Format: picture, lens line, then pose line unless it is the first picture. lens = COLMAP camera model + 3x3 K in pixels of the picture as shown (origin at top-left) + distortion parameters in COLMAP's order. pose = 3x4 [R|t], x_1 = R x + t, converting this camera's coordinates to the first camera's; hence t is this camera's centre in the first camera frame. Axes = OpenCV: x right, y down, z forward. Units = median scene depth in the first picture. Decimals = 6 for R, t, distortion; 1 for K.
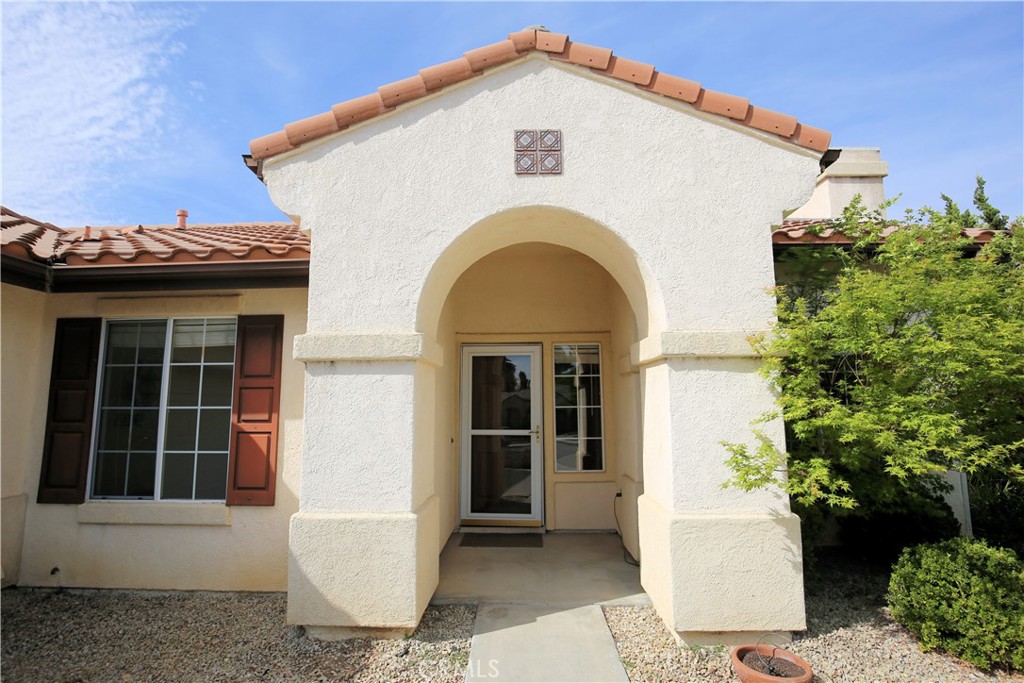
lens RADIAL K [[470.6, 0, 509.9], [0, 470.6, 341.9], [0, 0, 1]] dist [-0.029733, 0.002153]
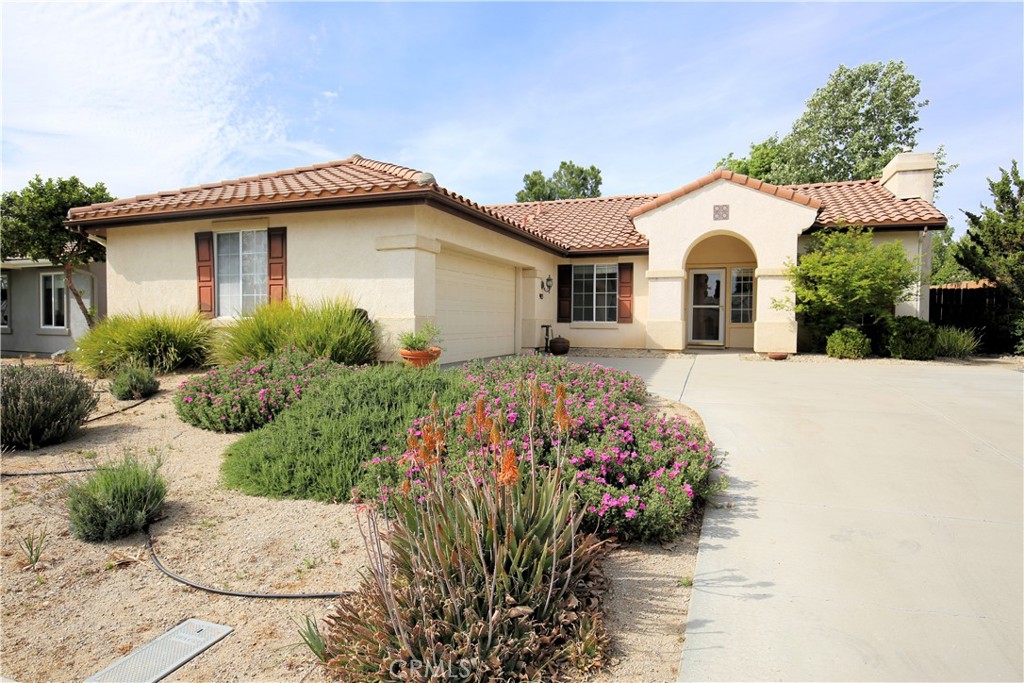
lens RADIAL K [[592.4, 0, 513.3], [0, 592.4, 343.0], [0, 0, 1]] dist [-0.002050, 0.000133]
pose [[0.947706, 0.023145, -0.318303, 0.021802], [0.029072, 0.986959, 0.158324, -0.182387], [0.317816, -0.159298, 0.934675, -3.088991]]
